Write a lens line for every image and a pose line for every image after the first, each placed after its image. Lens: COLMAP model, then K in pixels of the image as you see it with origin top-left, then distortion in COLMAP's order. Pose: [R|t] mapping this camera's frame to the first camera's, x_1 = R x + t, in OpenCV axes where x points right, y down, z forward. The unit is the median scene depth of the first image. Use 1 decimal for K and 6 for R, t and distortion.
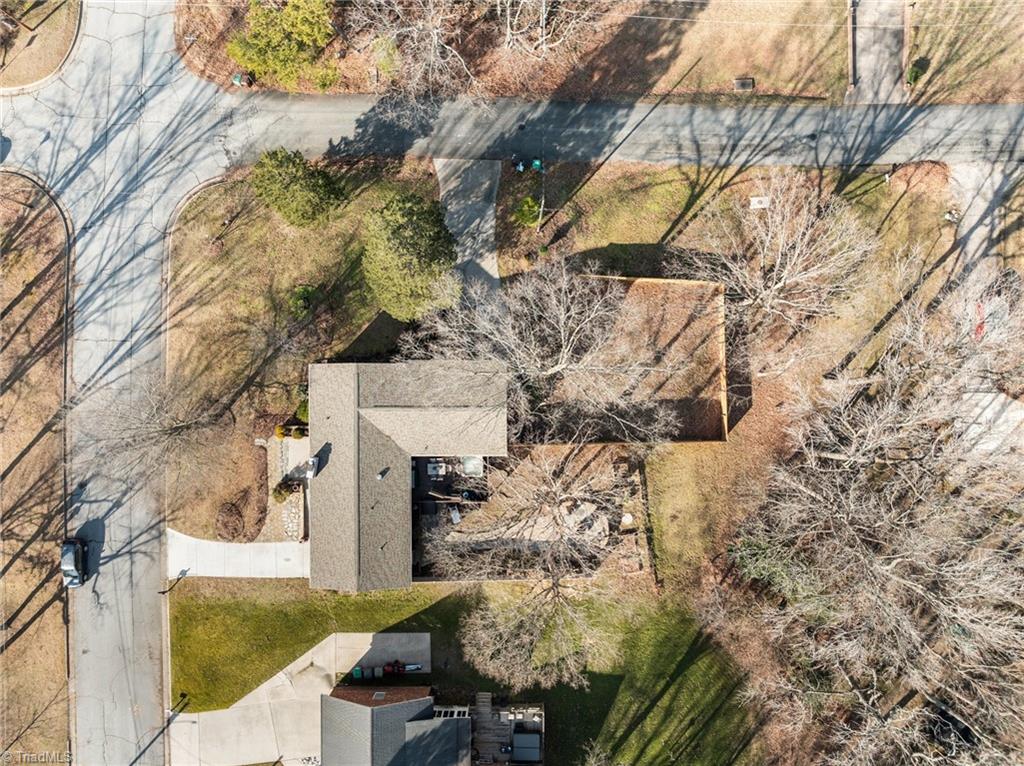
lens RADIAL K [[721.0, 0, 512.0], [0, 721.0, 383.0], [0, 0, 1]] dist [-0.065434, 0.039279]
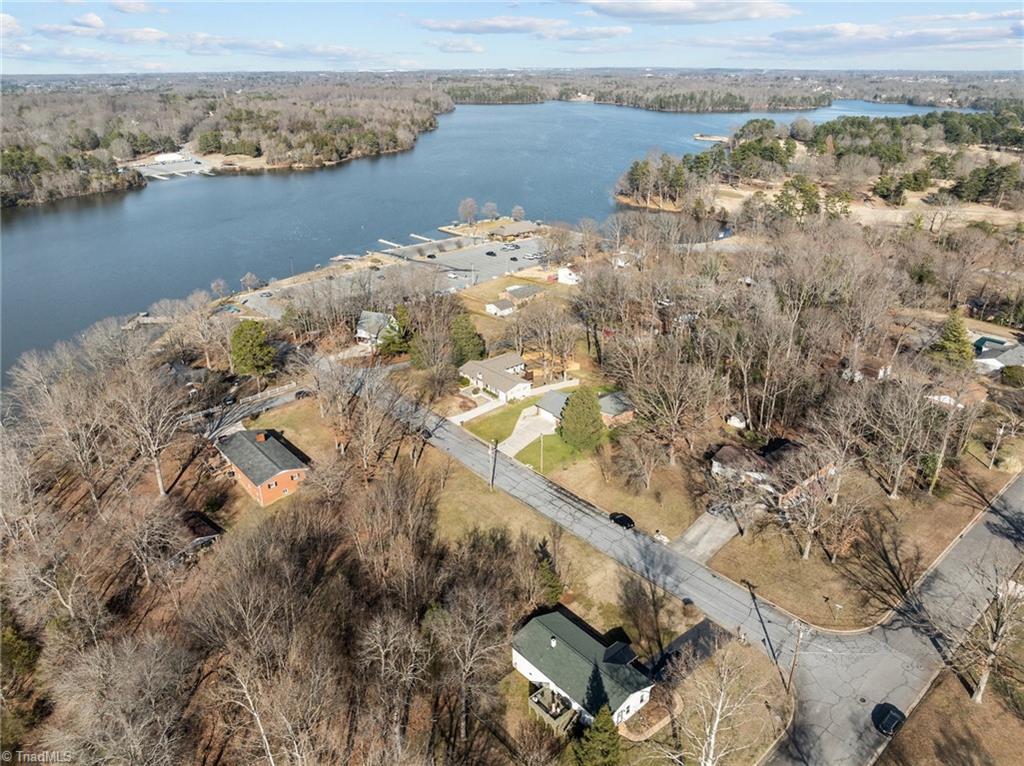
lens RADIAL K [[721.0, 0, 512.0], [0, 721.0, 383.0], [0, 0, 1]] dist [-0.065434, 0.039279]
pose [[0.759384, -0.251095, 0.600239, -1.801076], [0.650454, 0.315186, -0.691063, 2.070041], [-0.015665, 0.915210, 0.402673, -0.146965]]
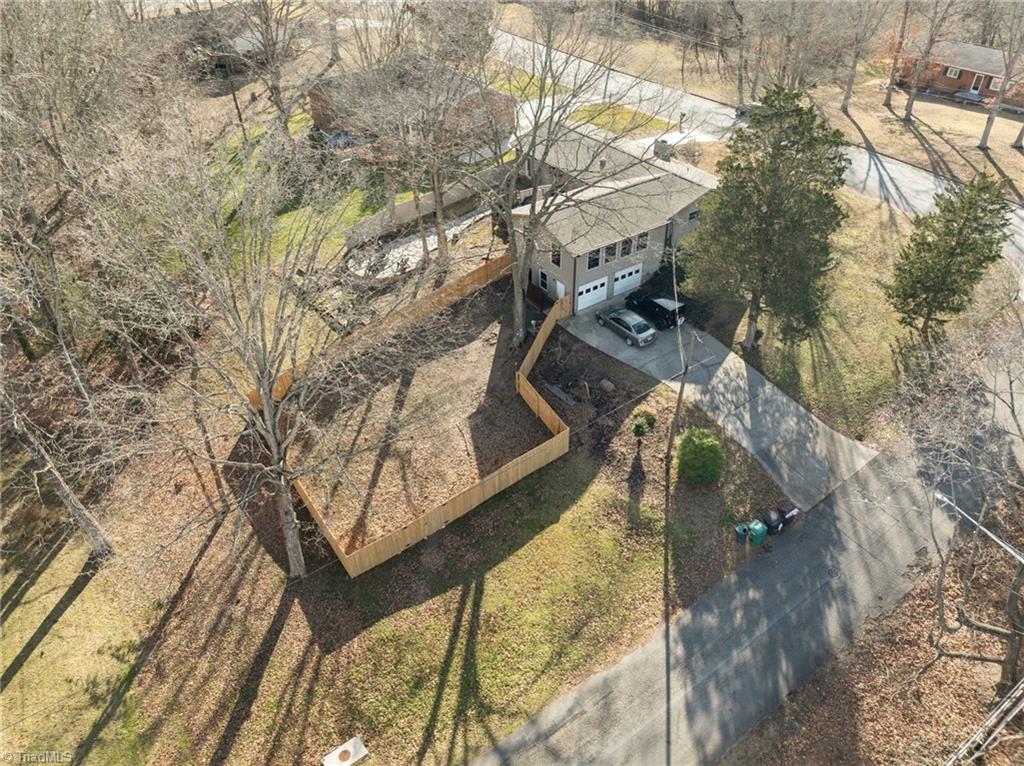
lens RADIAL K [[721.0, 0, 512.0], [0, 721.0, 383.0], [0, 0, 1]] dist [-0.065434, 0.039279]
pose [[-0.833326, 0.338668, -0.436889, 0.419067], [-0.552460, -0.483280, 0.679138, -0.559710], [0.018863, 0.807307, 0.589831, 0.626484]]
